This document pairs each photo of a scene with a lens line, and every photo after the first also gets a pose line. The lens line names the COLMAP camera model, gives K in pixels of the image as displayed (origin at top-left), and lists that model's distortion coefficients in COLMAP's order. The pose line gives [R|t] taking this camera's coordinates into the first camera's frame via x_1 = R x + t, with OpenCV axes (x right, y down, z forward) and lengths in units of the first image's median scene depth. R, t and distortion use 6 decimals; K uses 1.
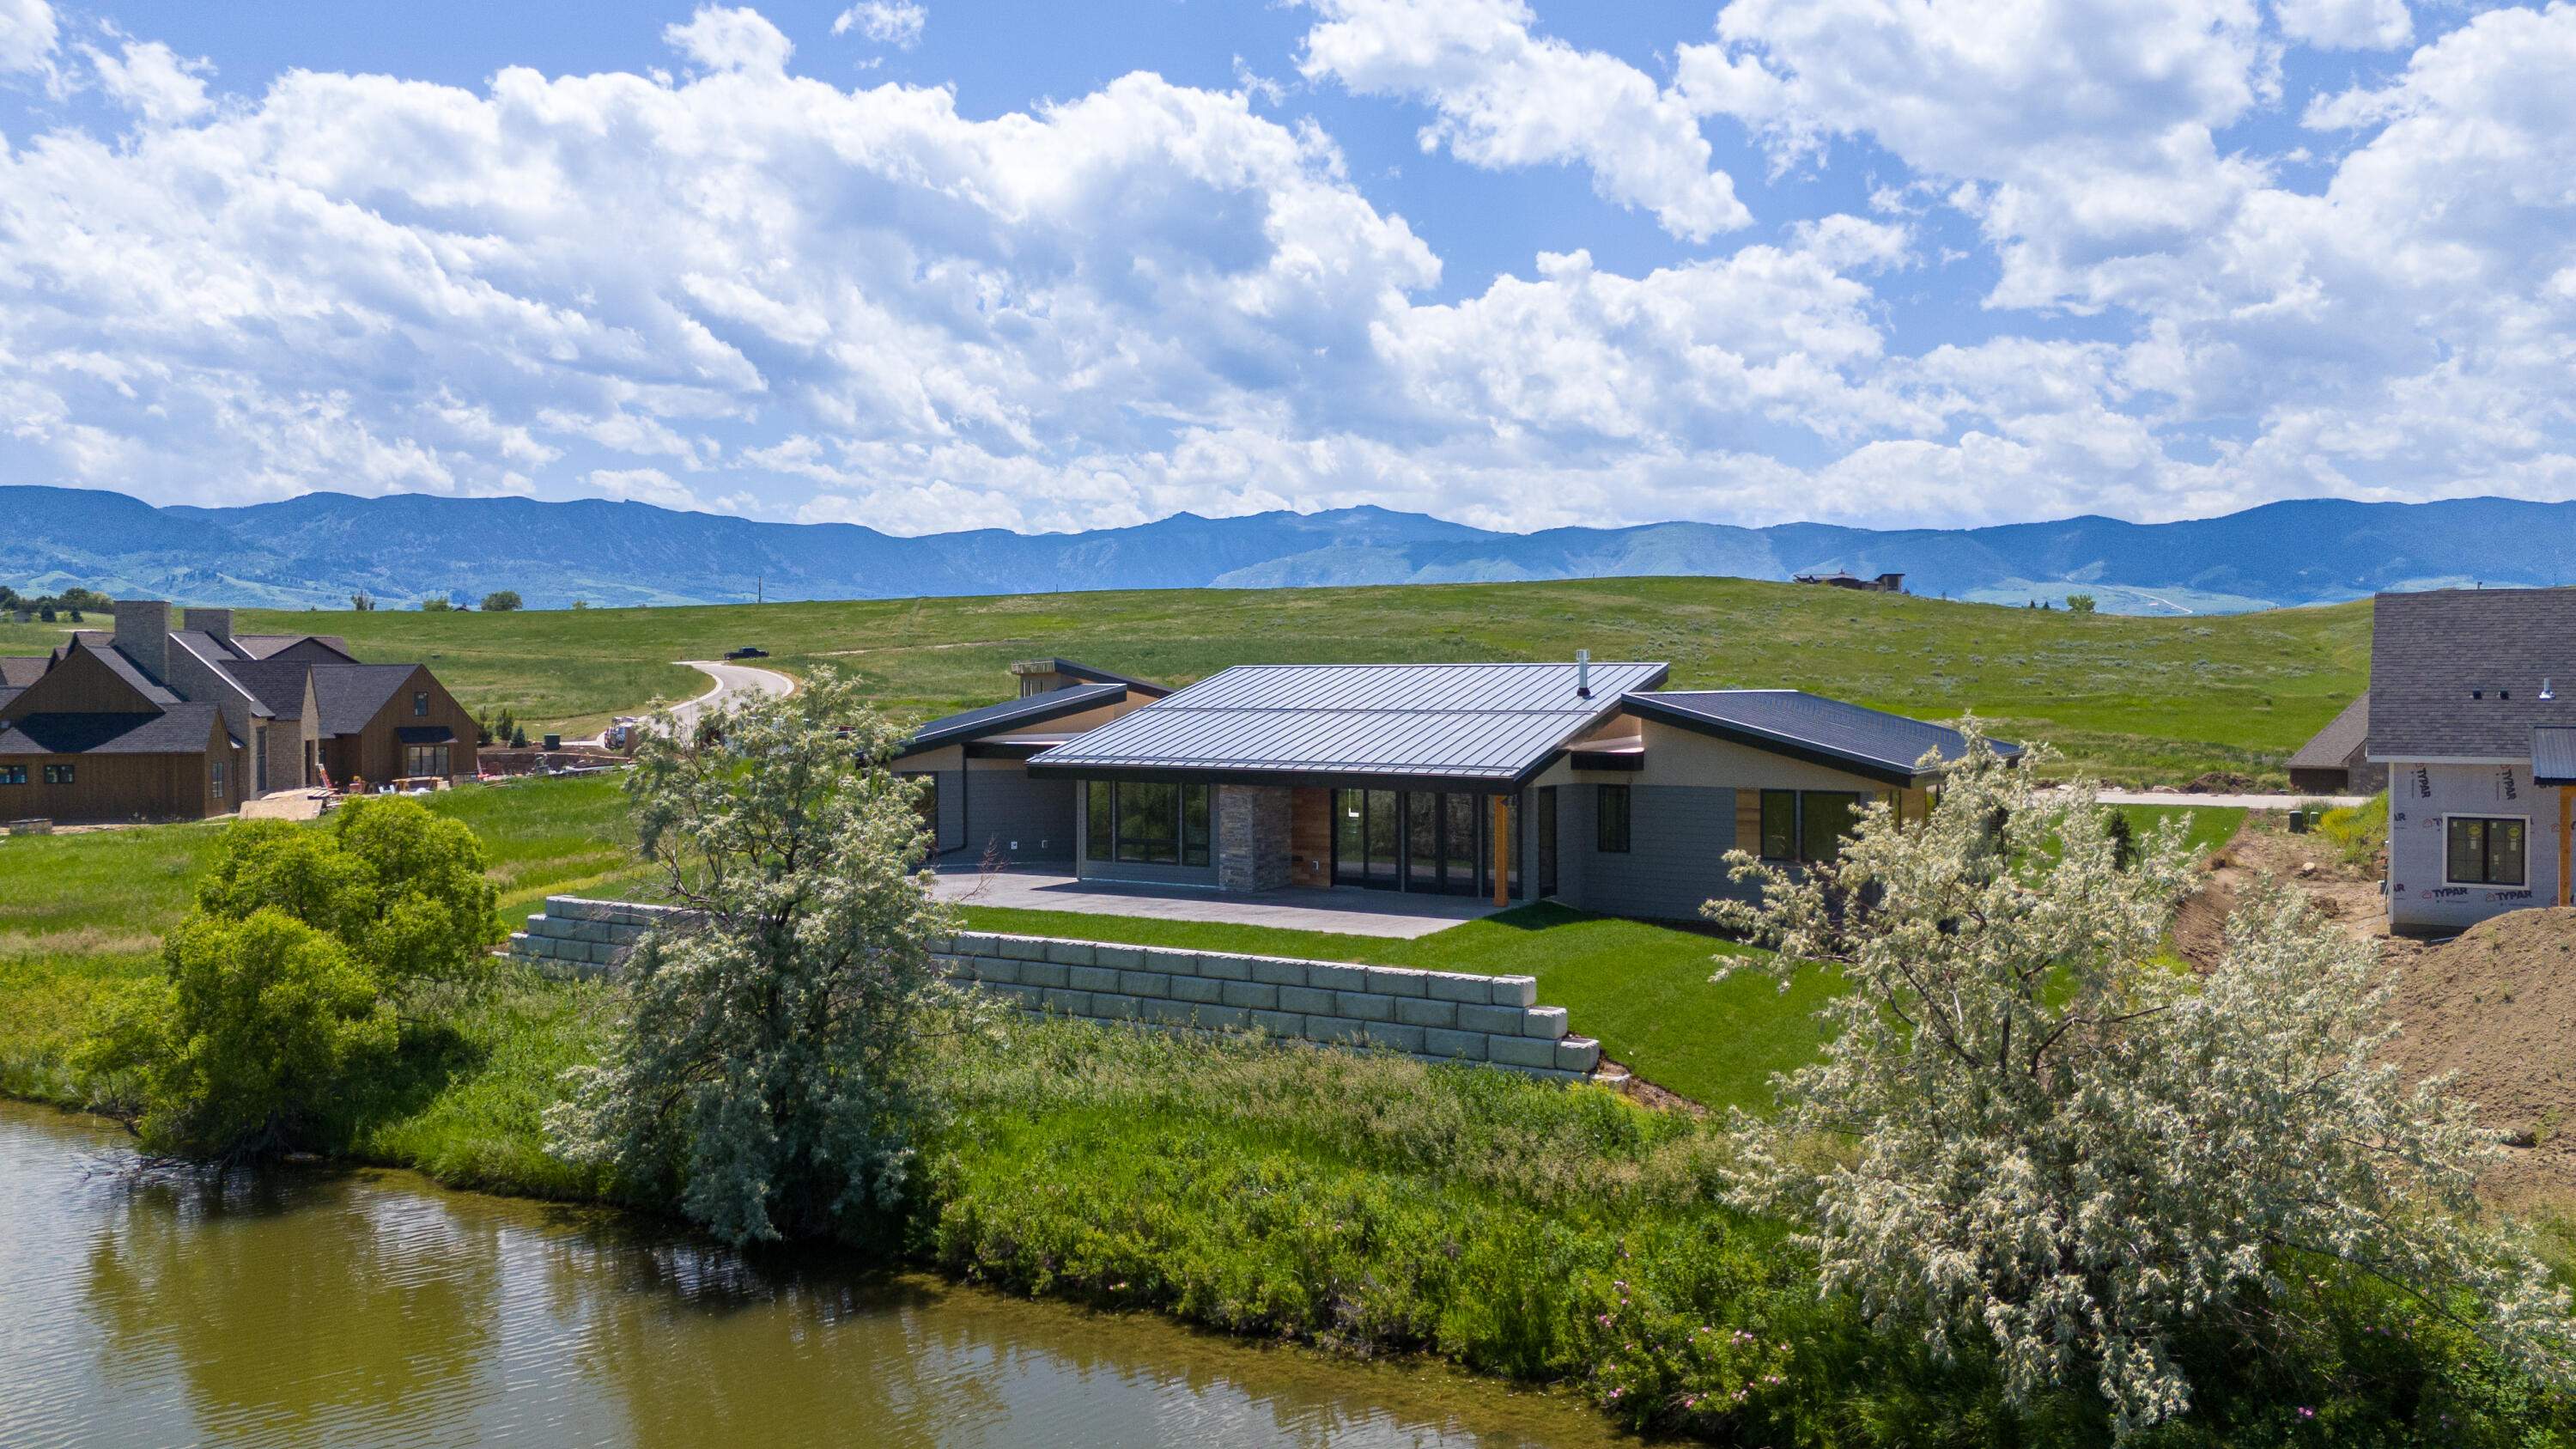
lens RADIAL K [[1925.3, 0, 1271.5], [0, 1925.3, 721.7], [0, 0, 1]] dist [0.085602, -0.080245]
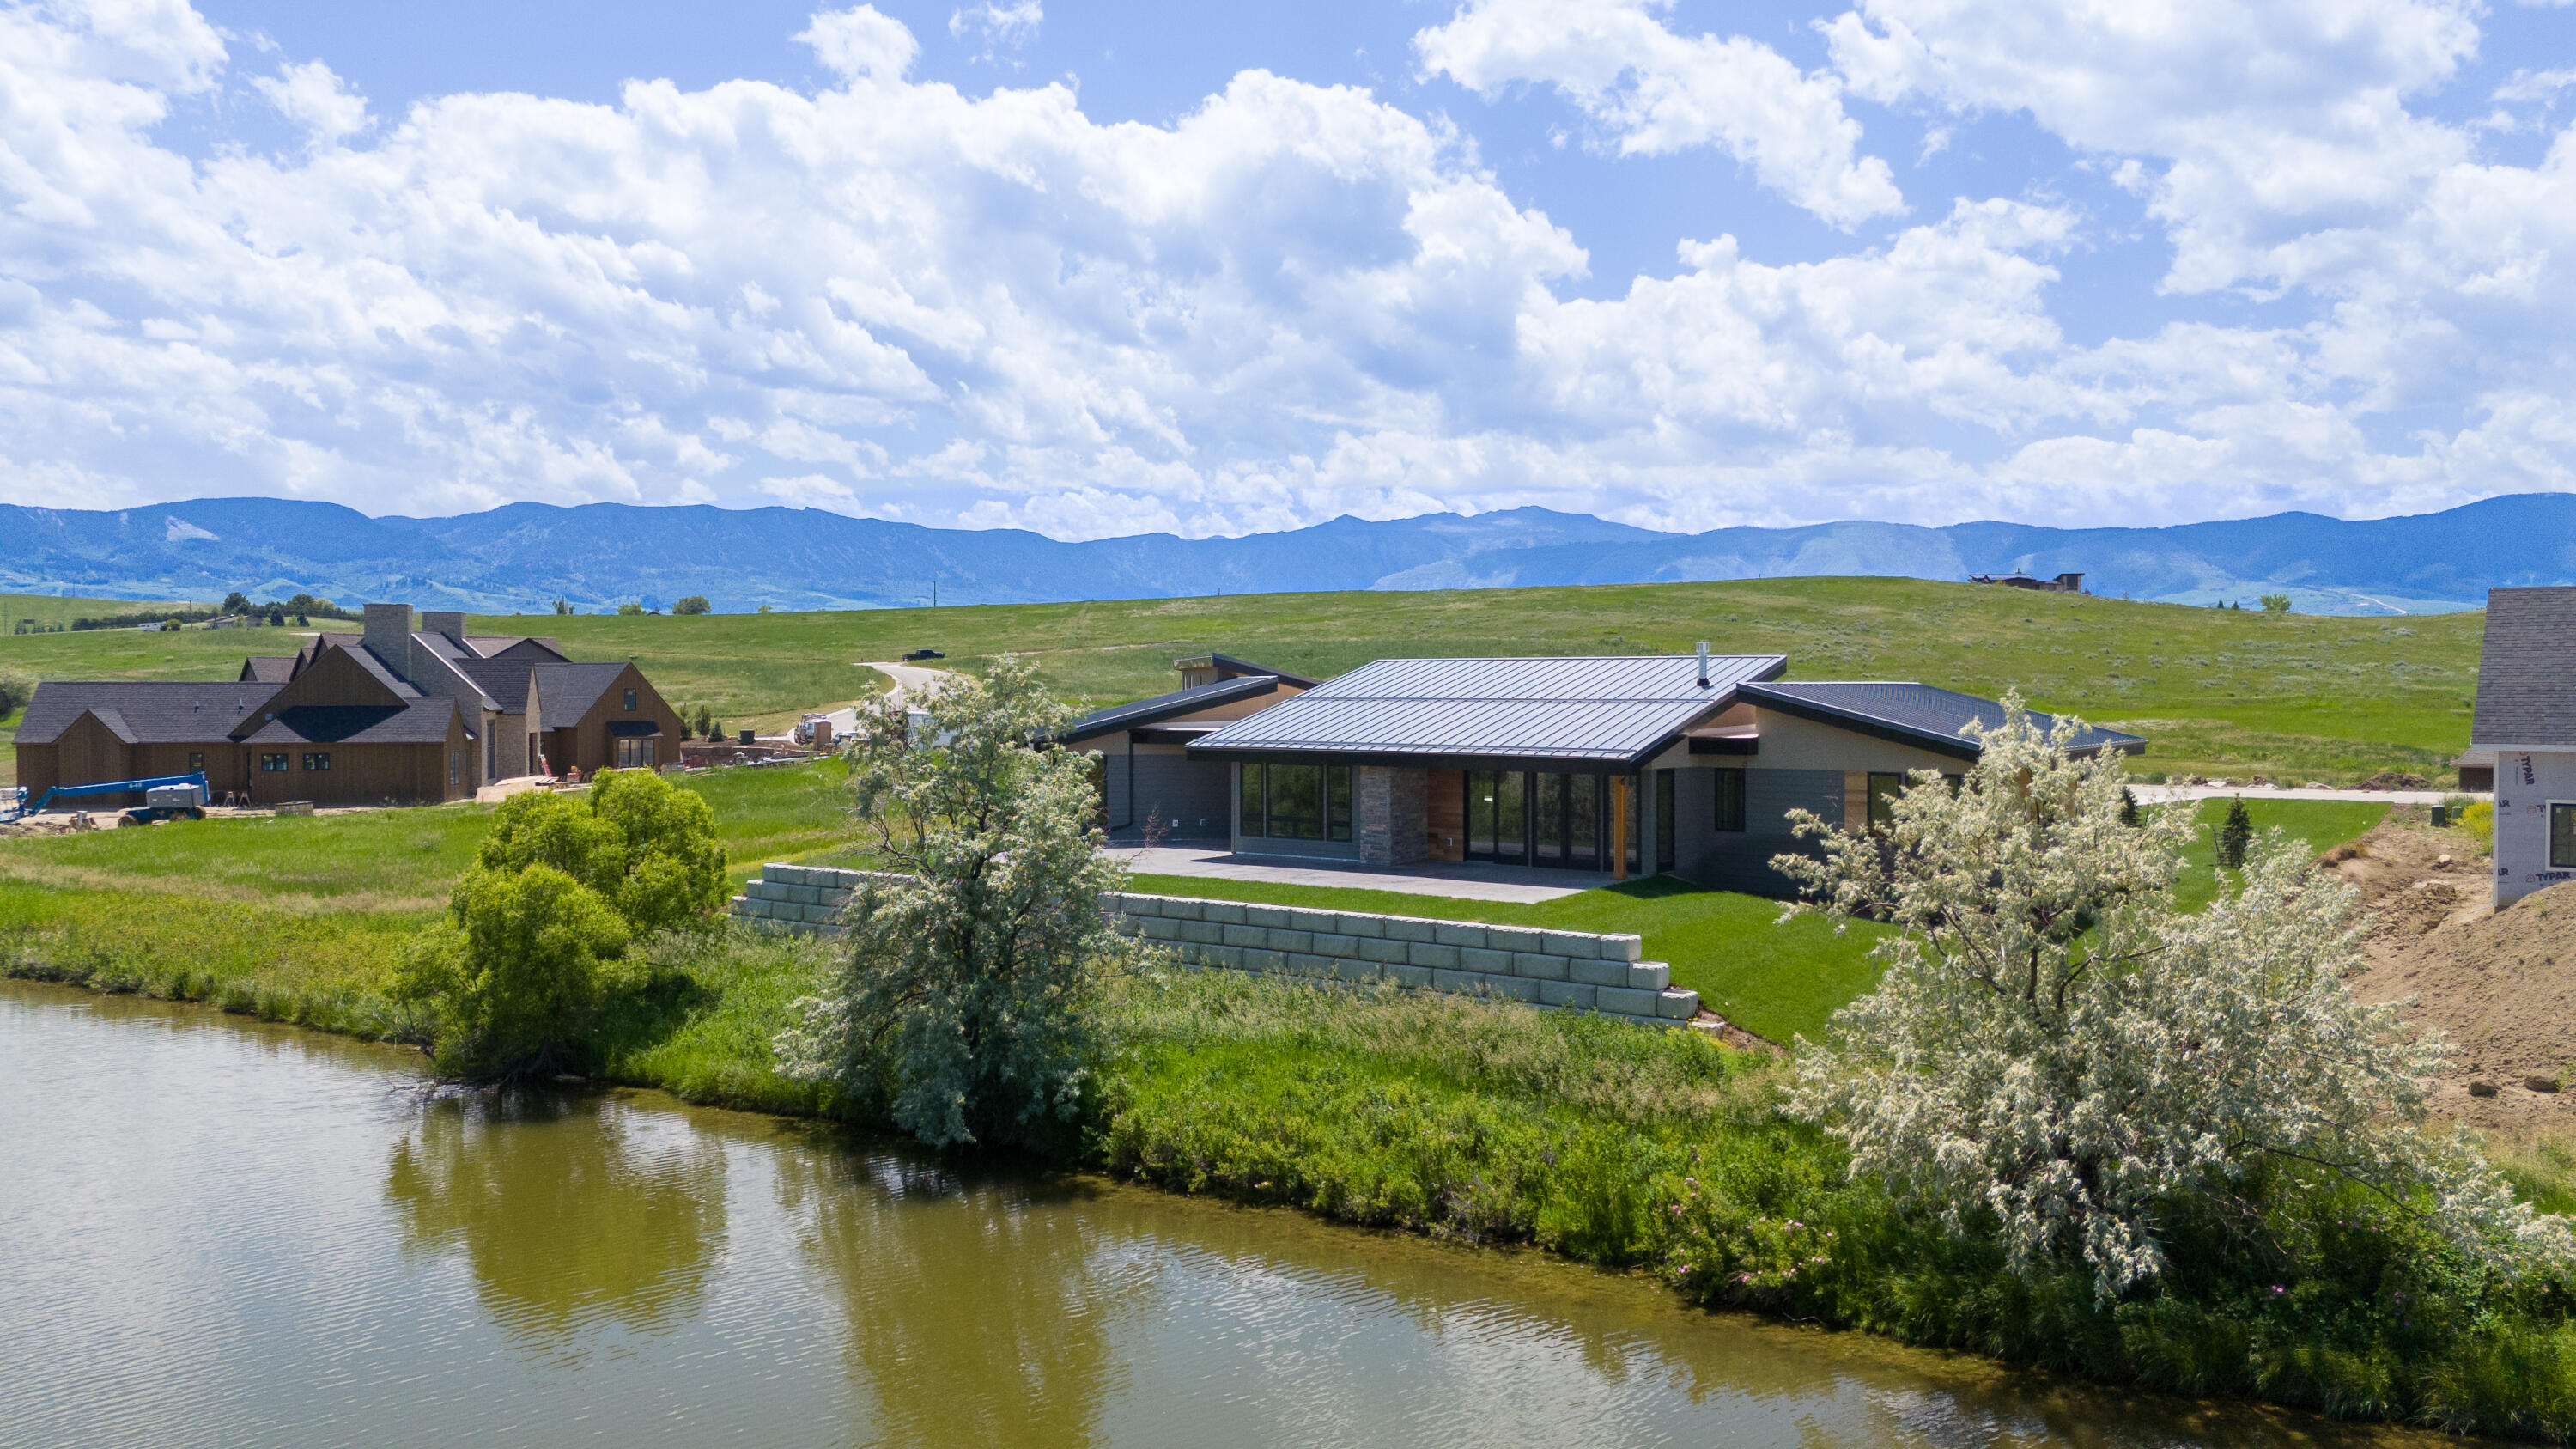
lens RADIAL K [[1925.3, 0, 1267.5], [0, 1925.3, 733.4], [0, 0, 1]] dist [0.085602, -0.080245]
pose [[0.996312, 0.003449, -0.085739, 0.019032], [-0.003073, 0.999985, 0.004520, 0.012775], [0.085753, -0.004240, 0.996307, -0.127994]]
